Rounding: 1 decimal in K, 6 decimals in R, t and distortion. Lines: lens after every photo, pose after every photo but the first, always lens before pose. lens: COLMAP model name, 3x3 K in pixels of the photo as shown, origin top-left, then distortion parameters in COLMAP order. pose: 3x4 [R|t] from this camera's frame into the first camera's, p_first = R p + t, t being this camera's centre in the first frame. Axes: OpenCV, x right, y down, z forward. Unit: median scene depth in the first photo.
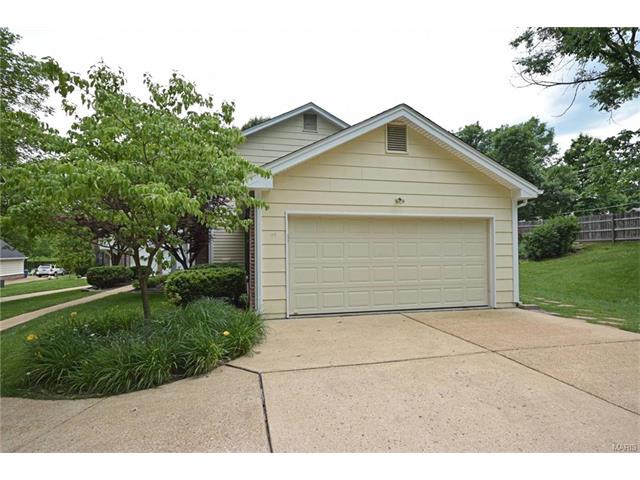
lens RADIAL K [[351.4, 0, 320.0], [0, 351.4, 240.0], [0, 0, 1]] dist [0.004991, 0.000671]
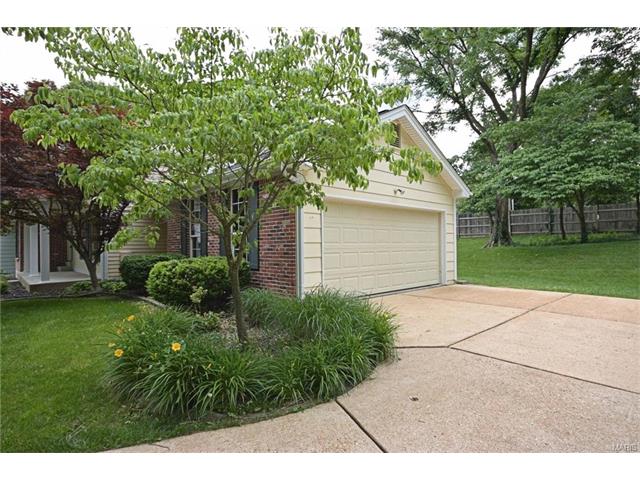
lens RADIAL K [[351.4, 0, 320.0], [0, 351.4, 240.0], [0, 0, 1]] dist [0.004991, 0.000671]
pose [[0.871073, 0.005547, 0.491122, -0.536238], [-0.008010, 0.999964, 0.002913, 0.038798], [-0.491088, -0.006472, 0.871086, 0.161528]]
